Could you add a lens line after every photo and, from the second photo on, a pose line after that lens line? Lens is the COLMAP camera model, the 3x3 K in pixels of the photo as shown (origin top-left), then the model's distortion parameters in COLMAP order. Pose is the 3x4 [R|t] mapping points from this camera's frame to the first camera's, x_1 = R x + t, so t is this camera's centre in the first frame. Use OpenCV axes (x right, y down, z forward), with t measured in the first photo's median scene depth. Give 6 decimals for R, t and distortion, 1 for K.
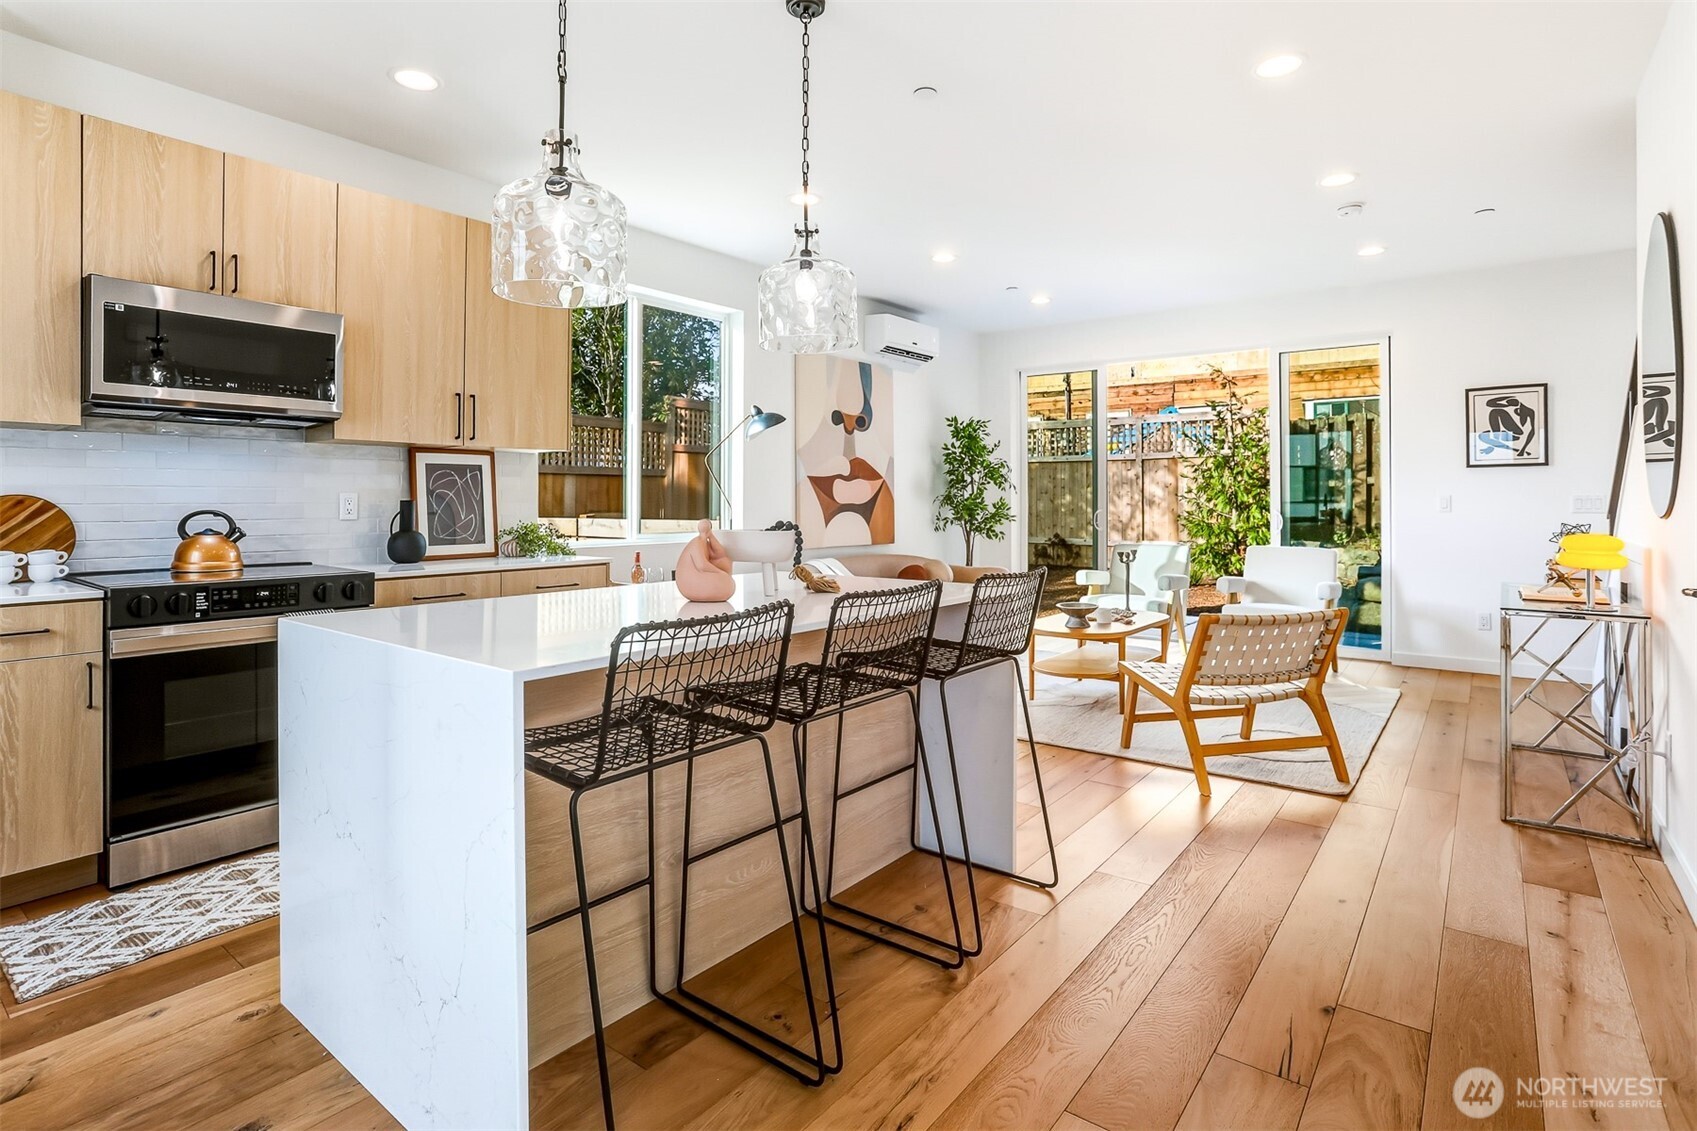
lens RADIAL K [[852.5, 0, 851.4], [0, 852.5, 506.4], [0, 0, 1]] dist [-0.030561, 0.013586]
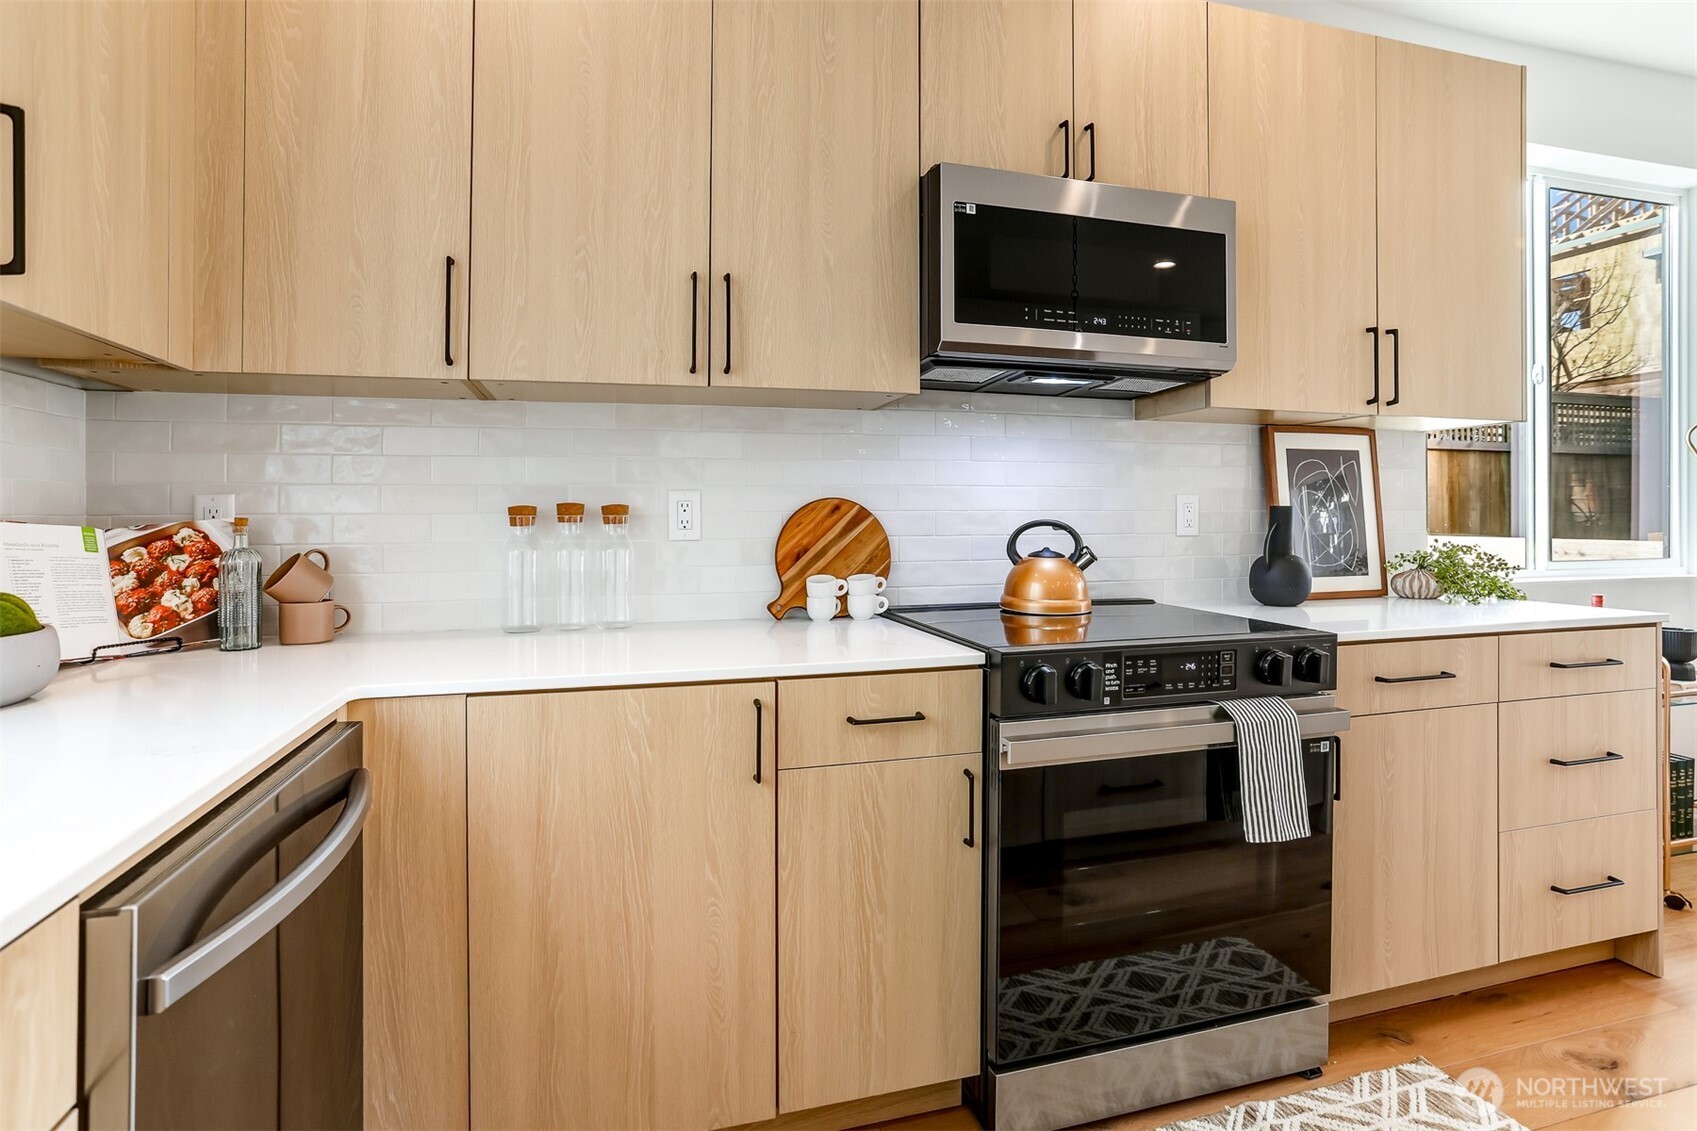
lens RADIAL K [[852.5, 0, 856.3], [0, 852.5, 522.0], [0, 0, 1]] dist [-0.030561, 0.013586]
pose [[0.816284, 0.004578, -0.577633, -0.526248], [-0.001928, 0.999985, 0.005201, 0.002547], [0.577648, -0.003132, 0.816280, 0.382281]]
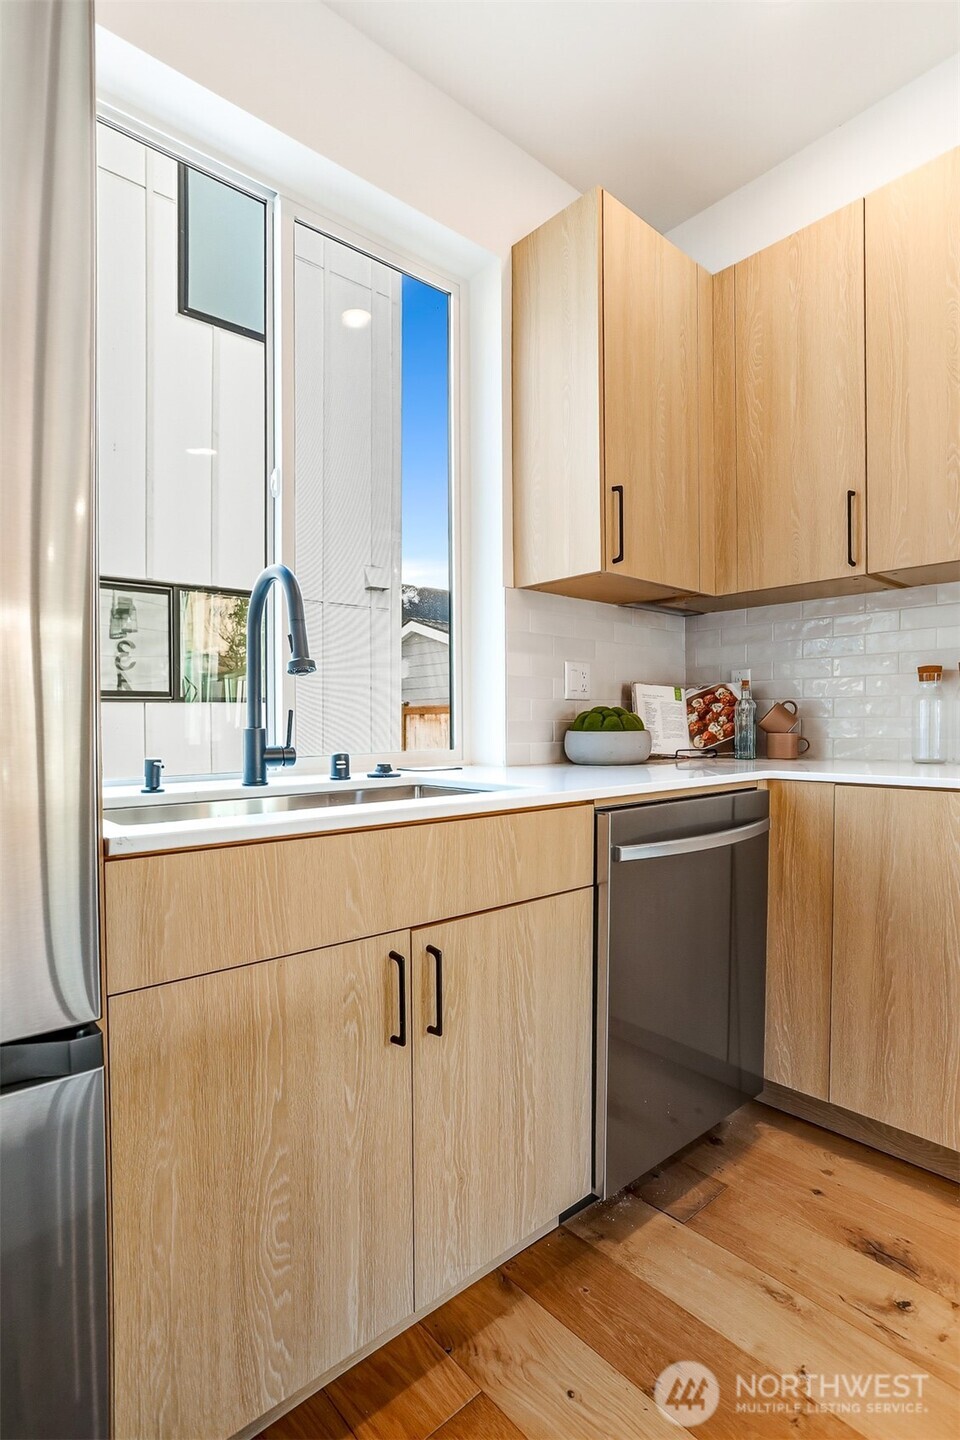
lens RADIAL K [[723.4, 0, 484.7], [0, 723.4, 728.2], [0, 0, 1]] dist [-0.030561, 0.013586]
pose [[-0.166226, 0.014095, -0.985987, -0.343506], [0.001139, 0.999900, 0.014102, 0.044813], [0.986087, 0.001221, -0.166226, 0.449660]]
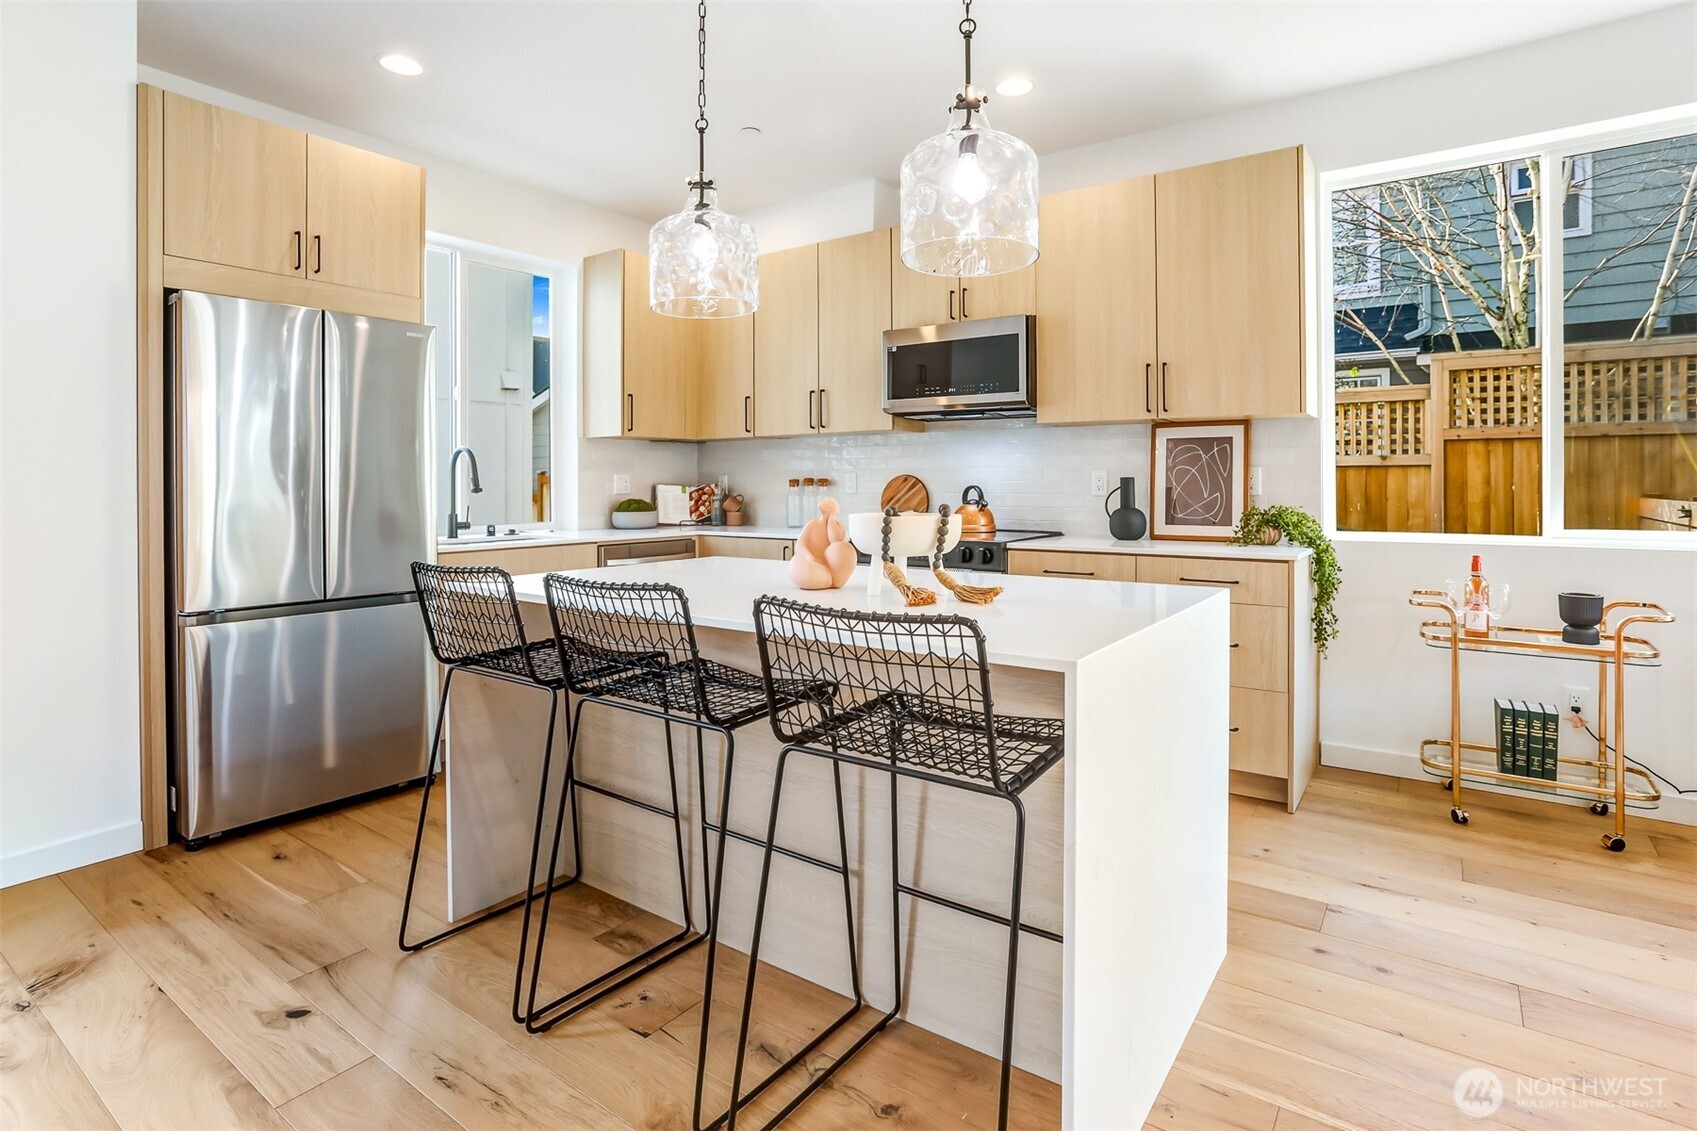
lens RADIAL K [[852.5, 0, 818.0], [0, 852.5, 488.3], [0, 0, 1]] dist [-0.030561, 0.013586]
pose [[0.028907, 0.010338, -0.999529, 0.589311], [-0.001135, 0.999946, 0.010310, -0.005115], [0.999581, 0.000836, 0.028917, 0.762991]]
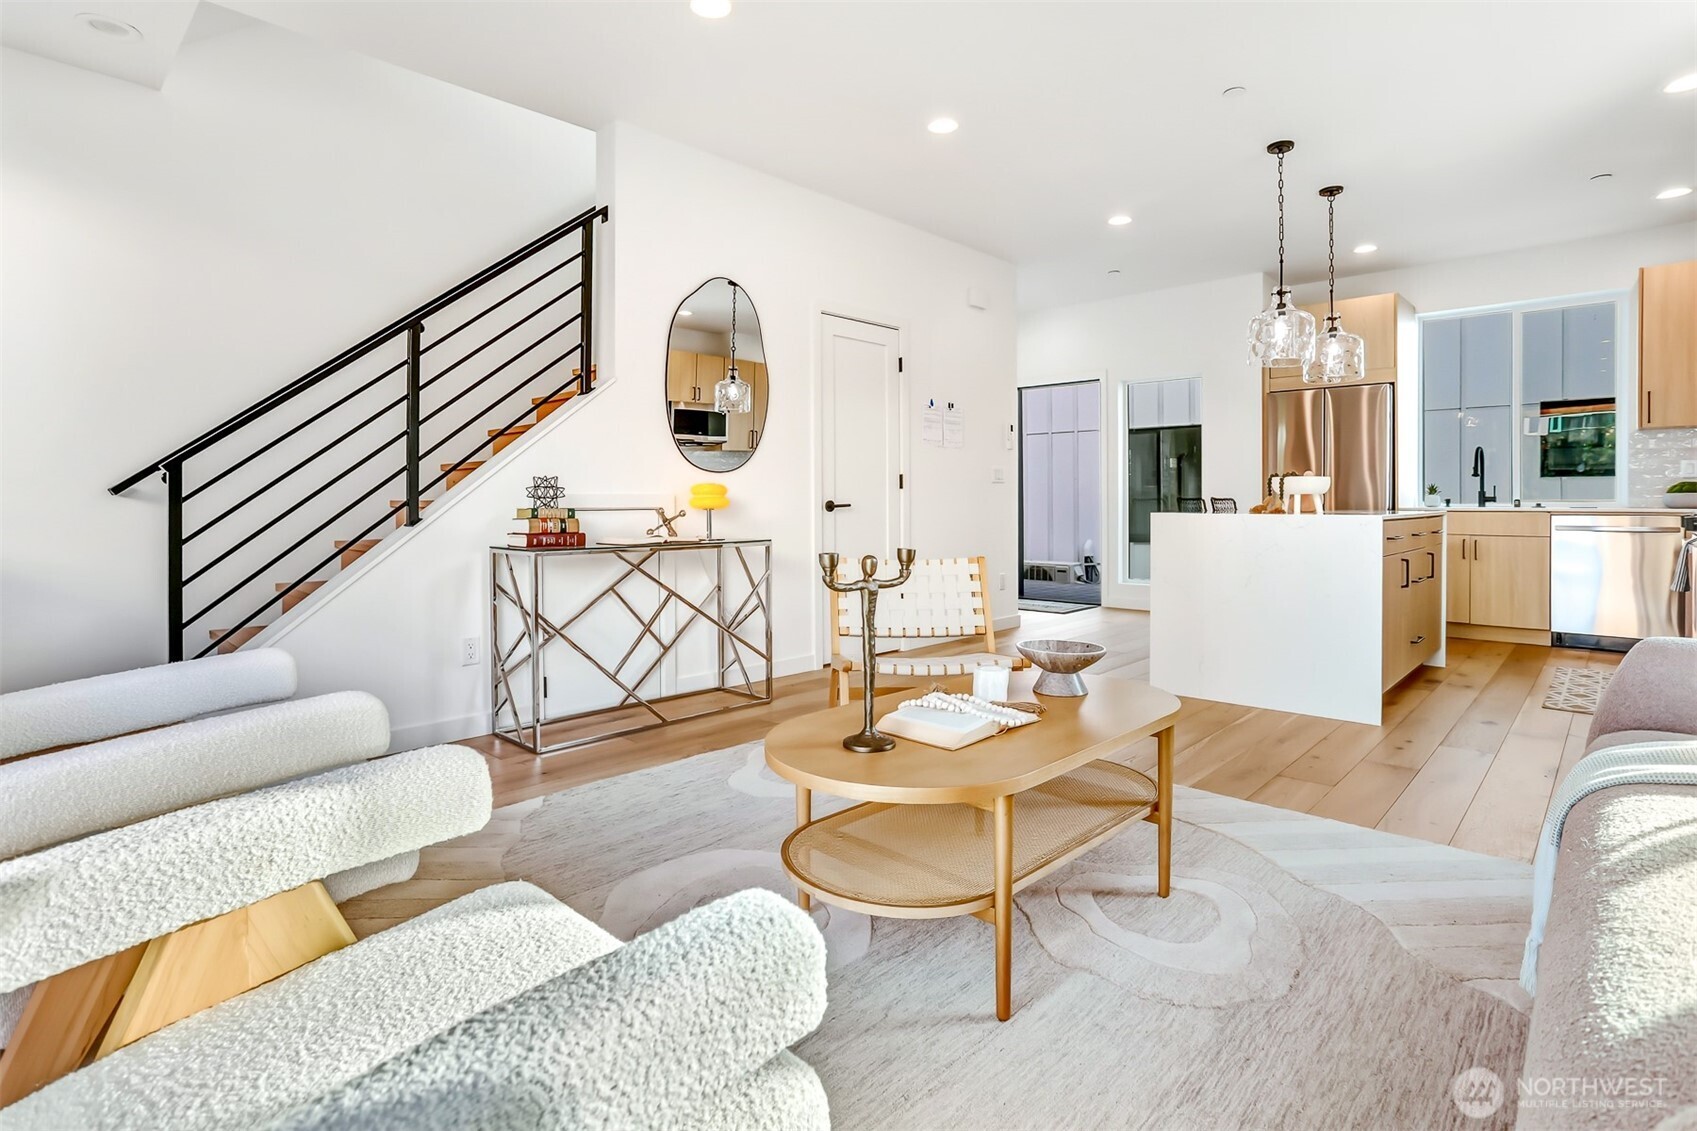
lens RADIAL K [[852.5, 0, 825.9], [0, 852.5, 503.7], [0, 0, 1]] dist [-0.030561, 0.013586]
pose [[-0.994558, -0.003497, 0.104128, 0.587615], [-0.002616, 0.999960, 0.008603, 0.070747], [-0.104153, 0.008284, -0.994527, 2.476660]]
